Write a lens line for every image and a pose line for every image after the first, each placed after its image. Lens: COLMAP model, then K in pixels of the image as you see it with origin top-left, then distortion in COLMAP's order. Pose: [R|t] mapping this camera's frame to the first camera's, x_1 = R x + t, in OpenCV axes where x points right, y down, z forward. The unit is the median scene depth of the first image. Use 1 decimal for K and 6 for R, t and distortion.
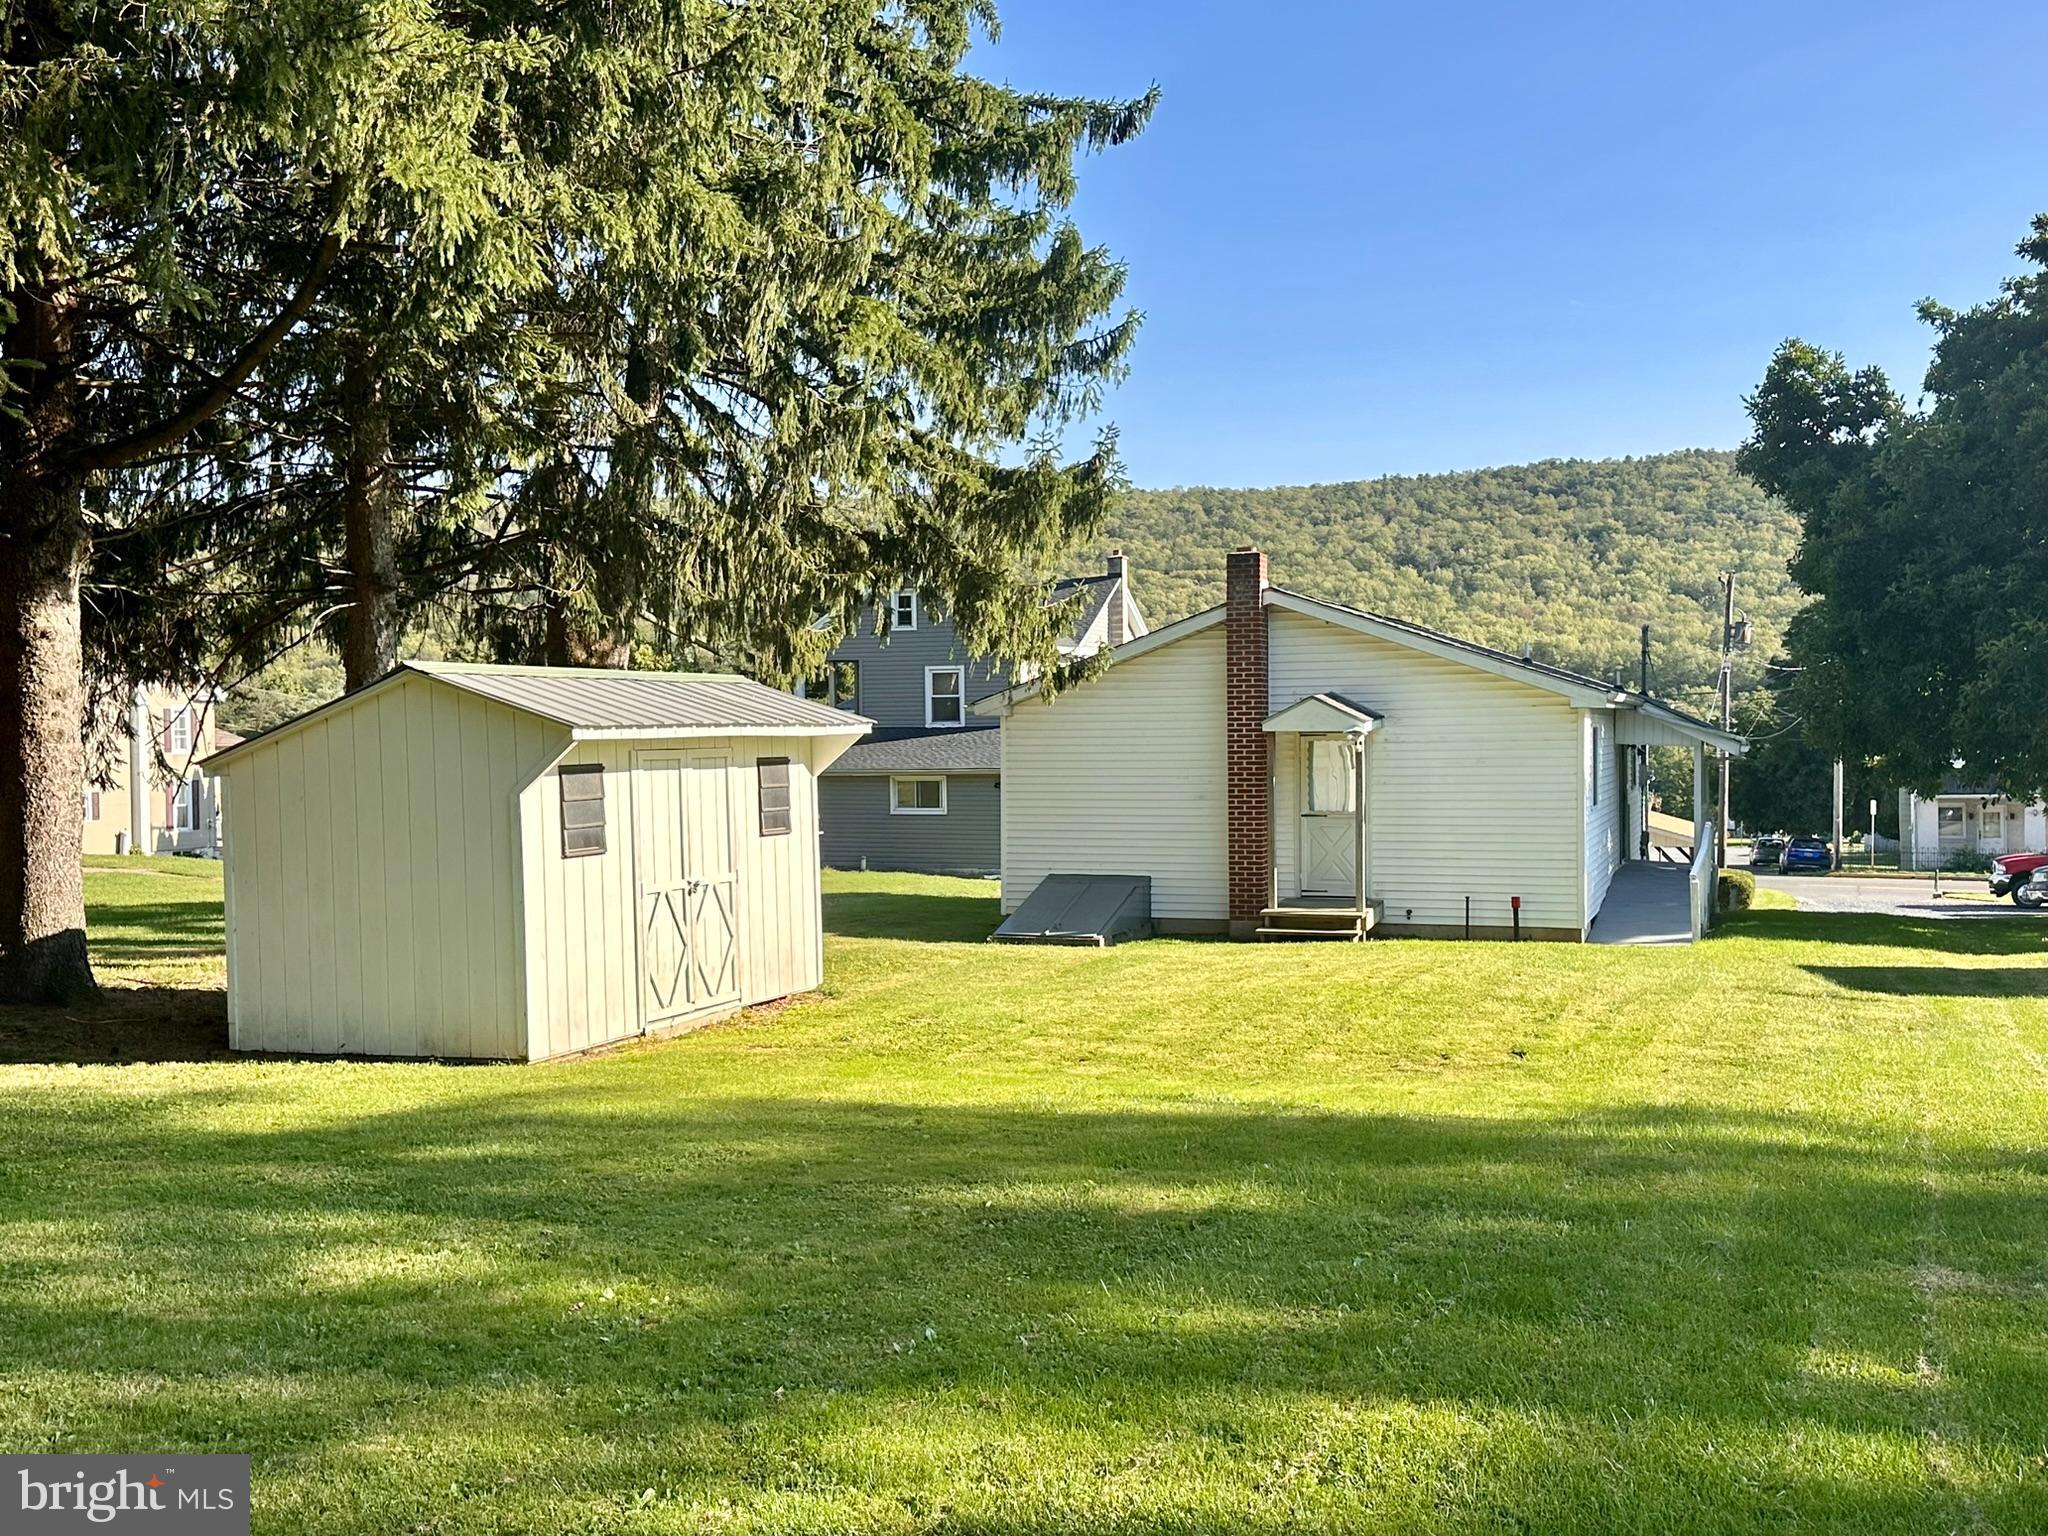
lens RADIAL K [[1969.6, 0, 1014.5], [0, 1969.6, 769.0], [0, 0, 1]] dist [0.115955, 0.000000]
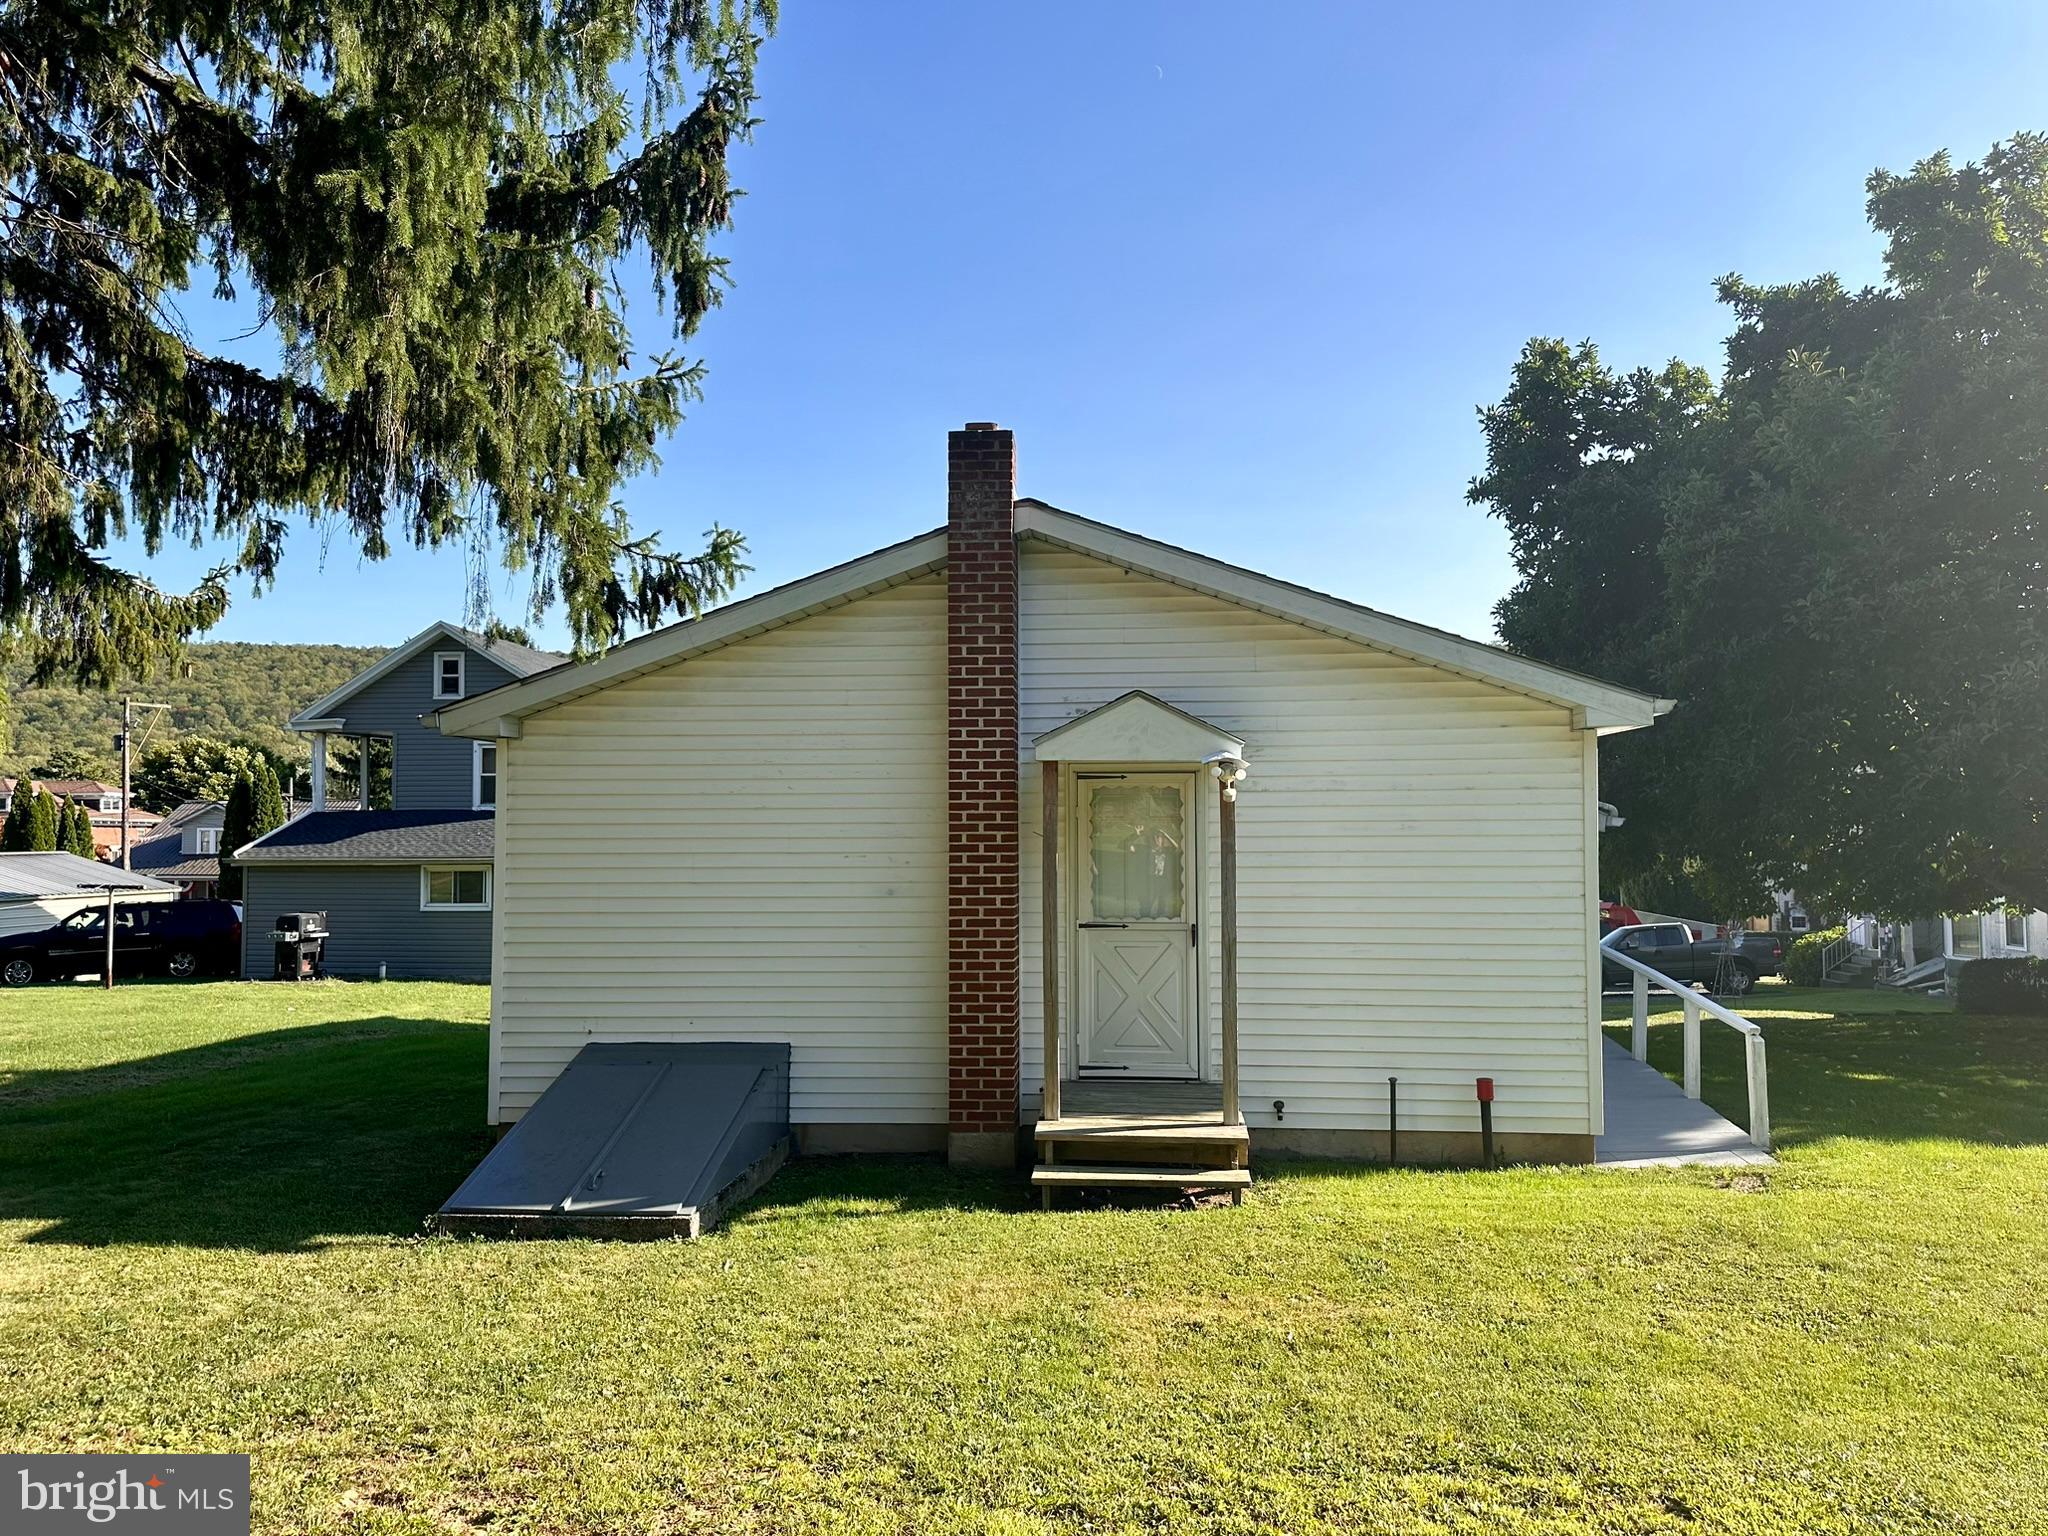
lens RADIAL K [[1437.4, 0, 1037.9], [0, 1437.4, 774.4], [0, 0, 1]] dist [0.019159, -0.024880]
pose [[0.957617, 0.017047, 0.287539, 0.021517], [0.000901, 0.998065, -0.062171, 0.006230], [-0.288042, 0.059795, 0.955749, 0.630353]]
